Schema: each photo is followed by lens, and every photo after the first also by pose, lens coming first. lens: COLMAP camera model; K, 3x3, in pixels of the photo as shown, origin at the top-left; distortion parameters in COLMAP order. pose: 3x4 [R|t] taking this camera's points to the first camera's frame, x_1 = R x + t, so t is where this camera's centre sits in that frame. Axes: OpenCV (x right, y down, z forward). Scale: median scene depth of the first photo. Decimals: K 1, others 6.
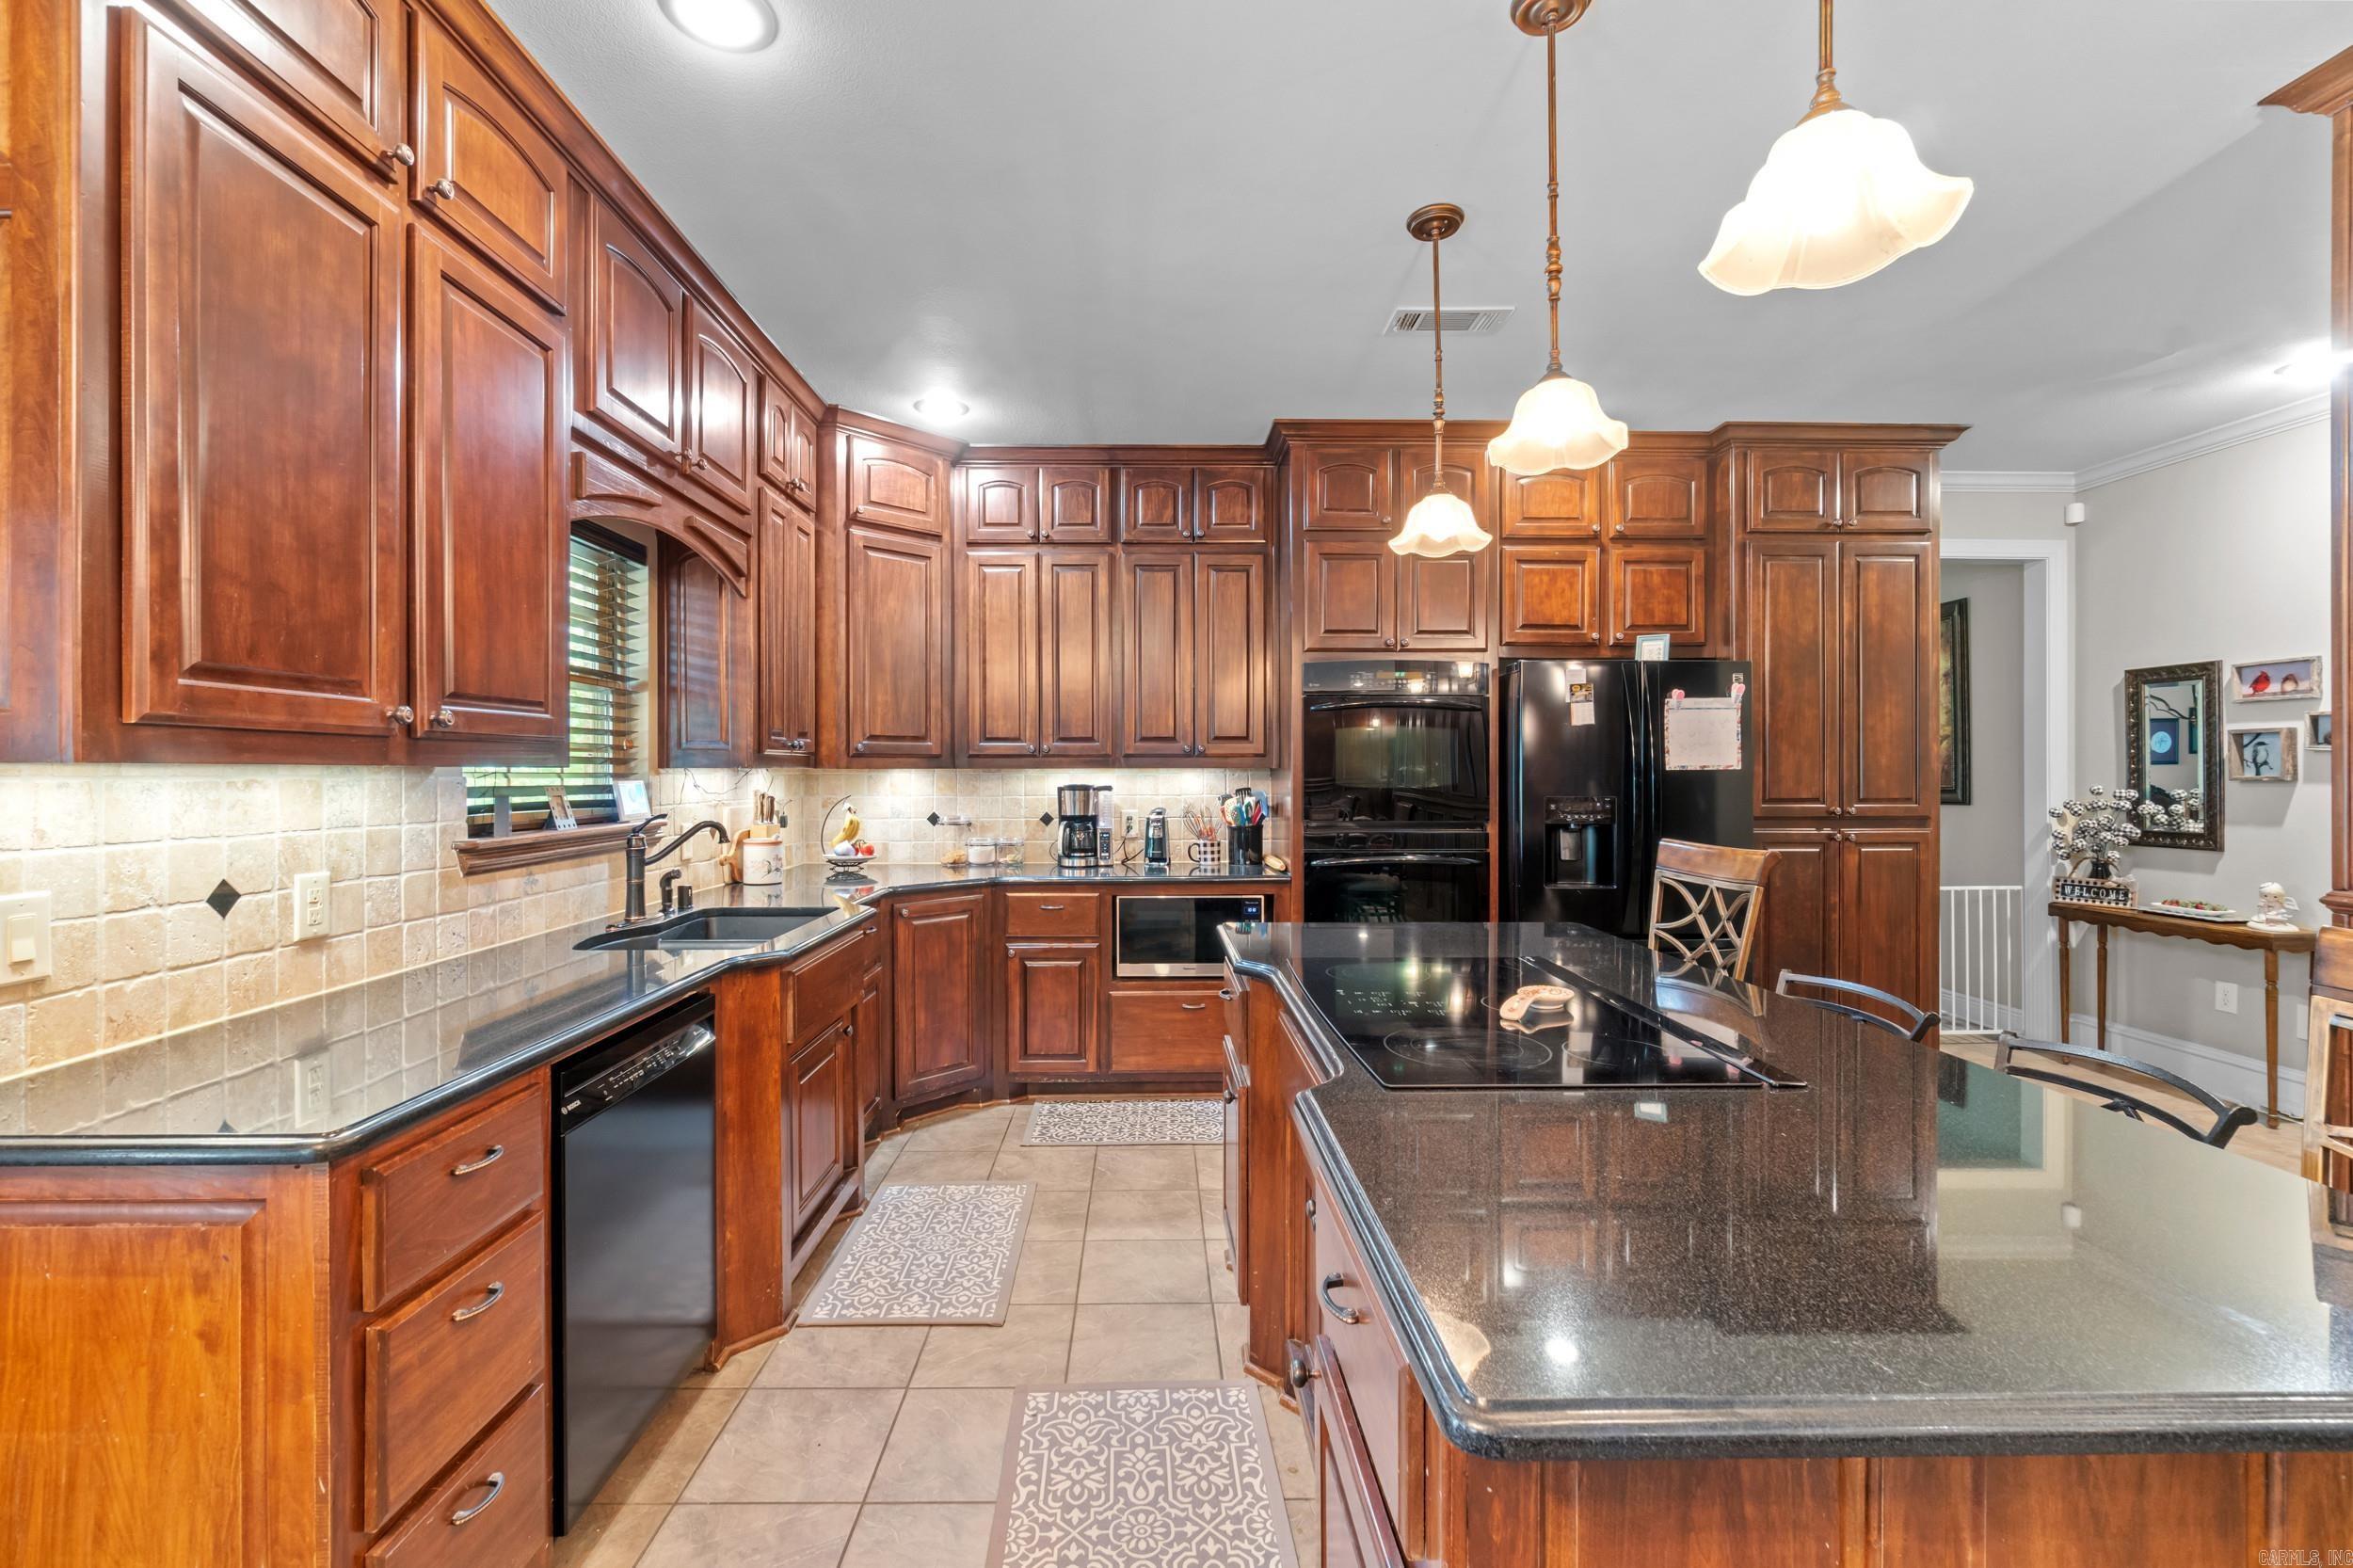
lens RADIAL K [[1015.0, 0, 1159.7], [0, 1015.0, 775.2], [0, 0, 1]] dist [-0.012298, 0.000692]
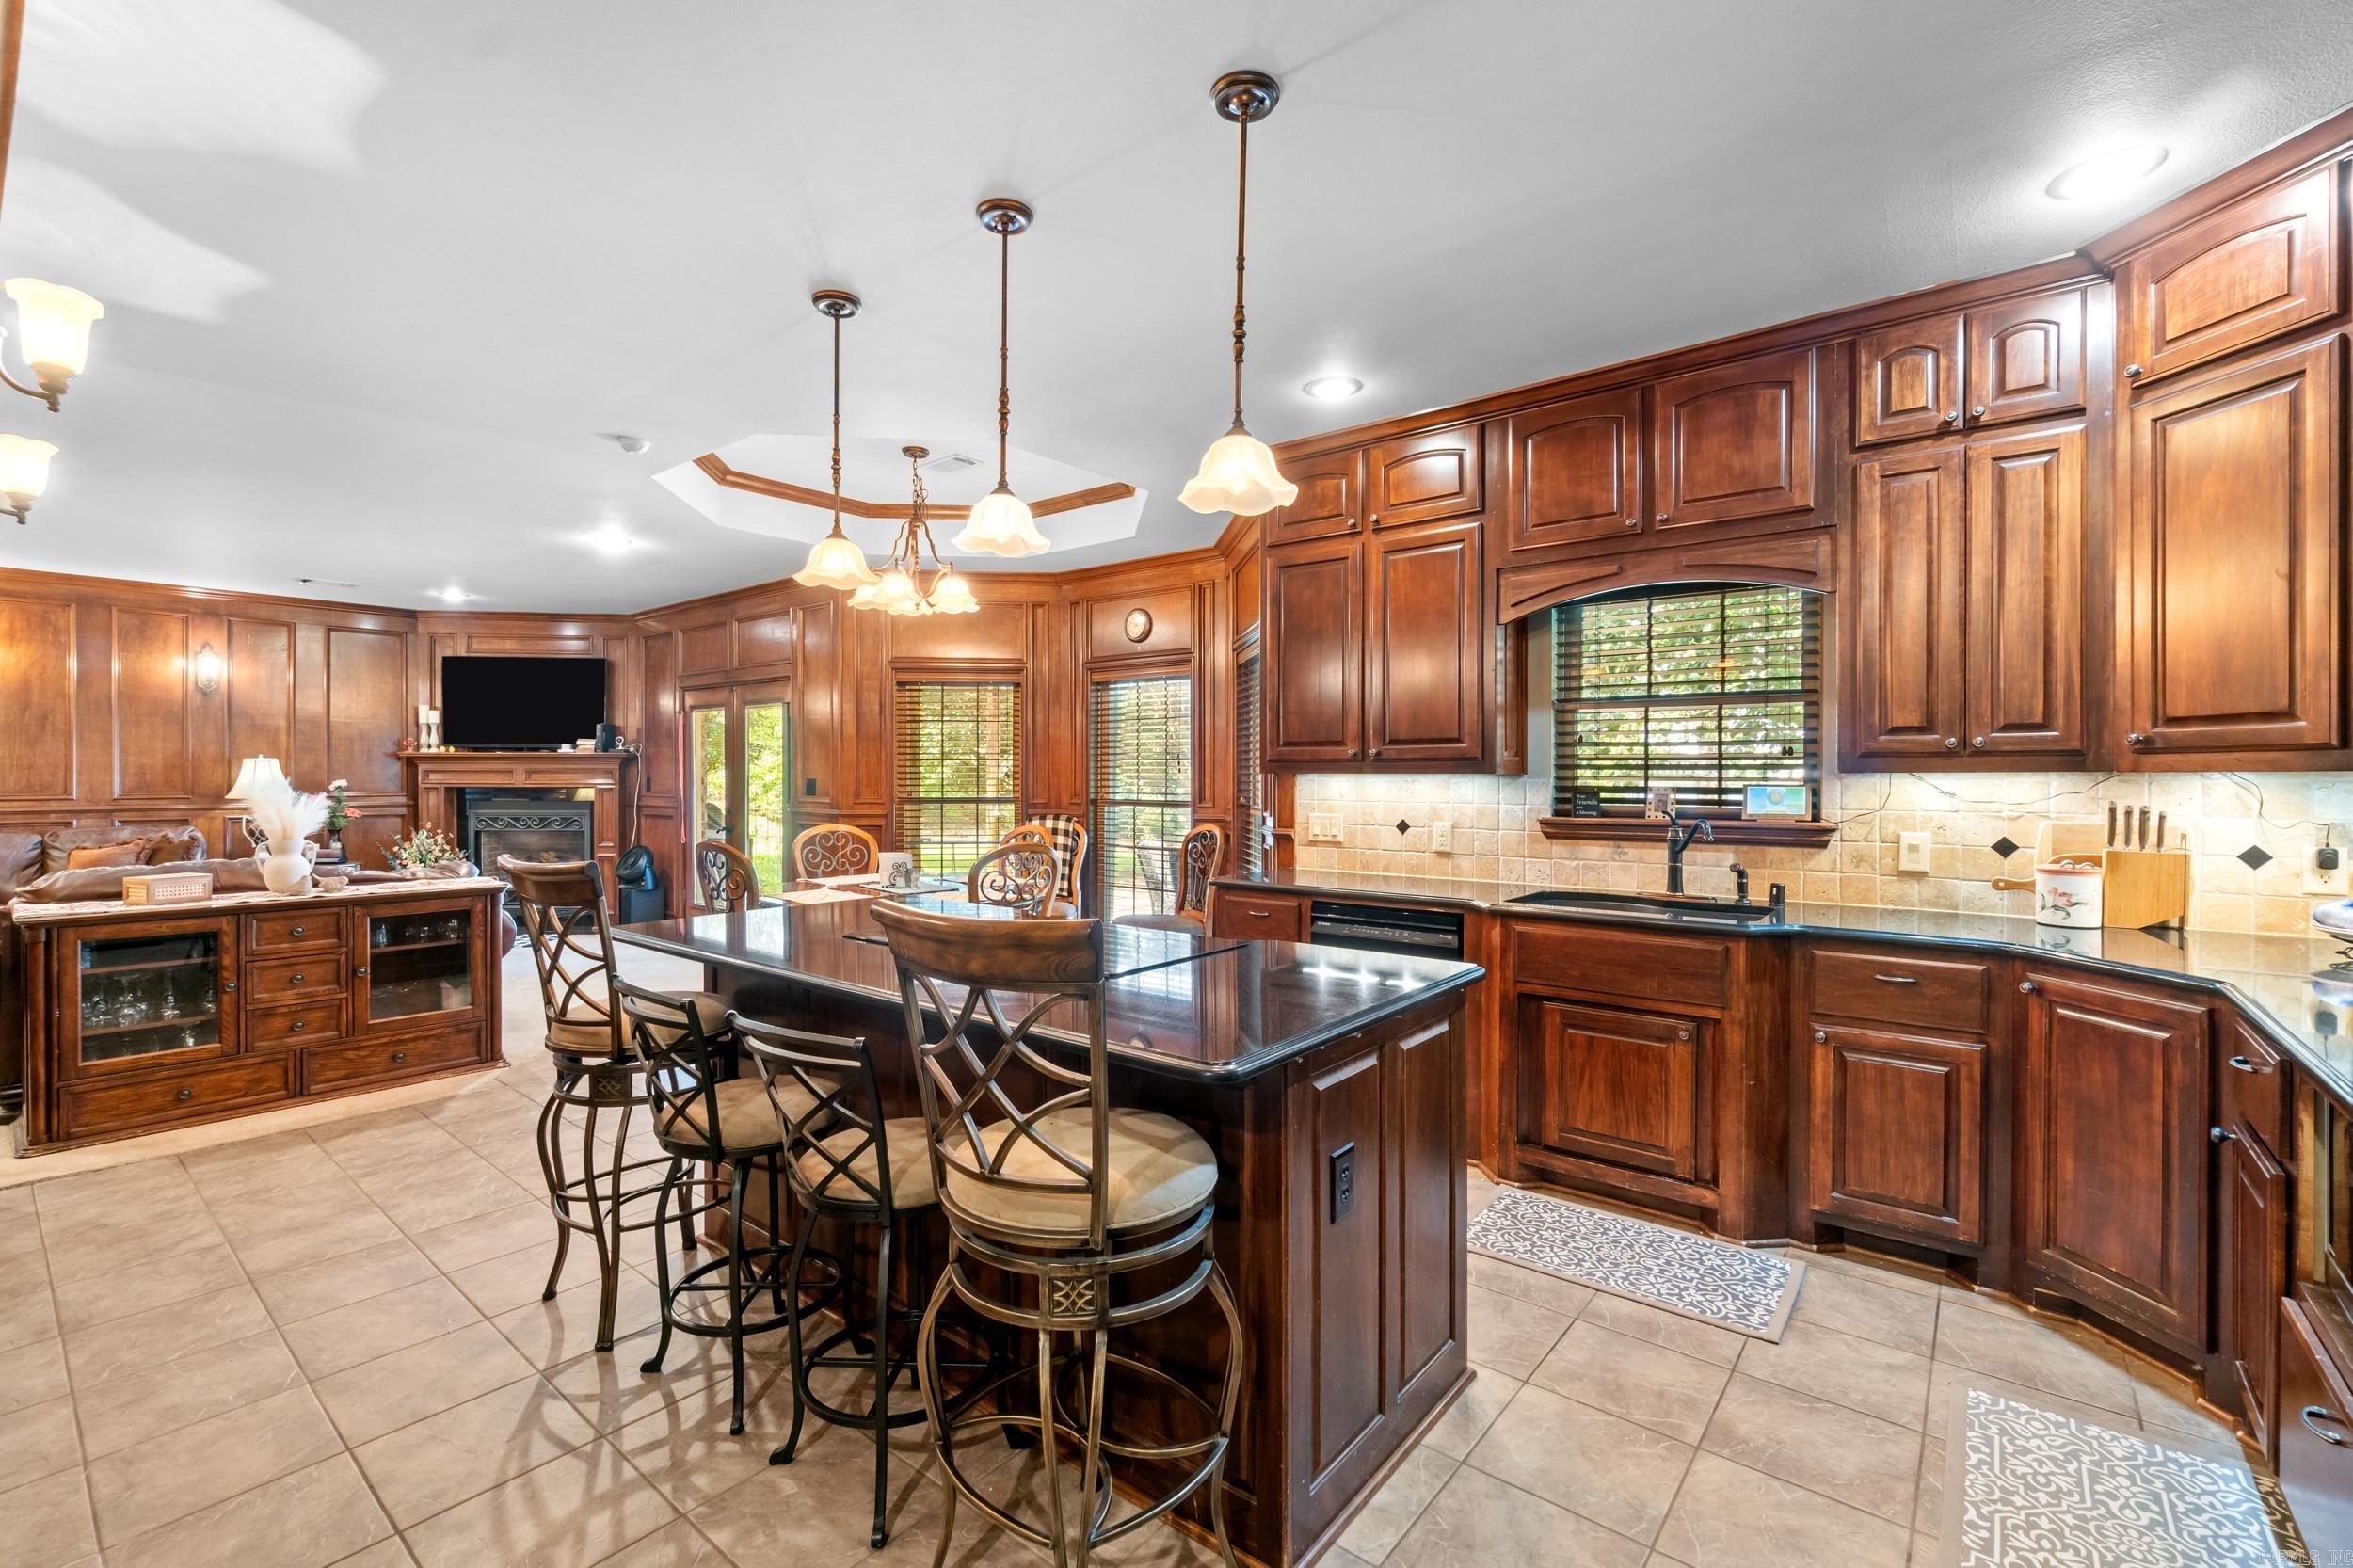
lens RADIAL K [[1015.0, 0, 1169.7], [0, 1015.0, 780.6], [0, 0, 1]] dist [-0.012298, 0.000692]
pose [[-0.652089, 0.003308, -0.758135, 1.033955], [-0.003697, 0.999965, 0.007543, -0.008121], [0.758133, 0.007721, -0.652054, 1.660864]]
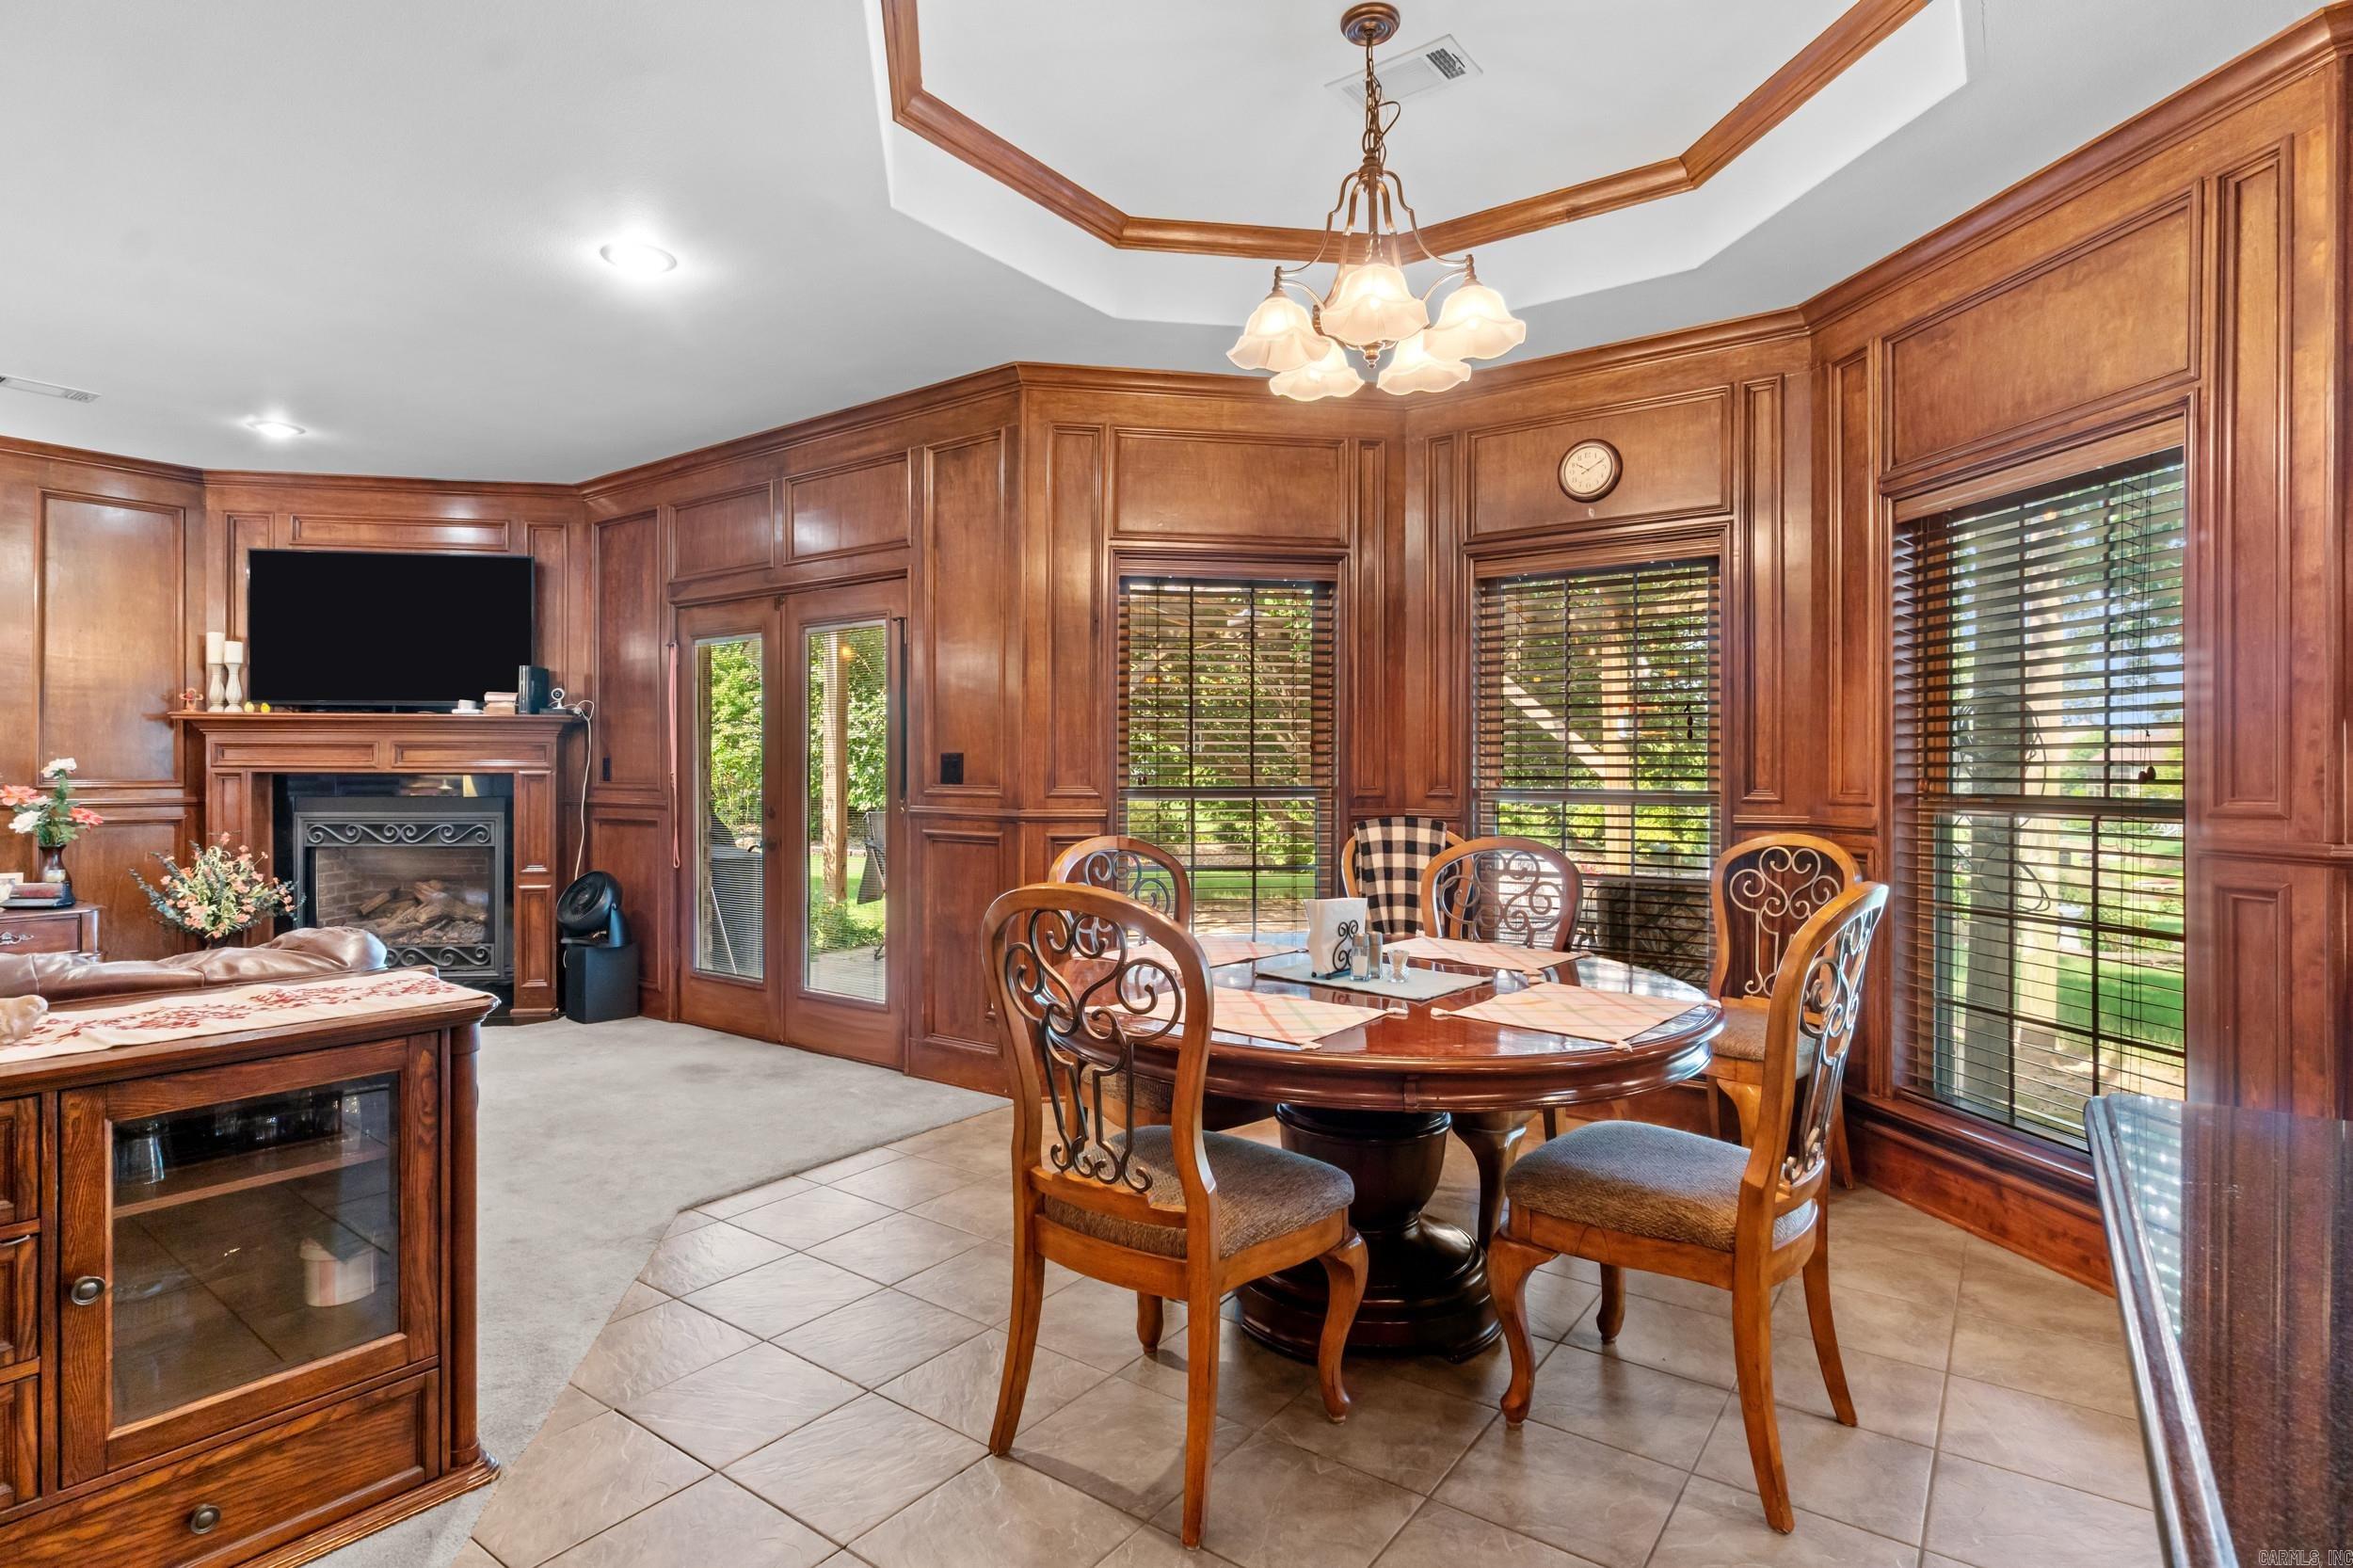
lens RADIAL K [[1199.7, 0, 1165.5], [0, 1199.7, 774.2], [0, 0, 1]] dist [-0.001845, -0.001639]
pose [[-0.615652, -0.000916, -0.788018, 0.786799], [-0.004119, 0.999989, 0.002056, 0.041859], [0.788007, 0.004512, -0.615649, 0.383223]]
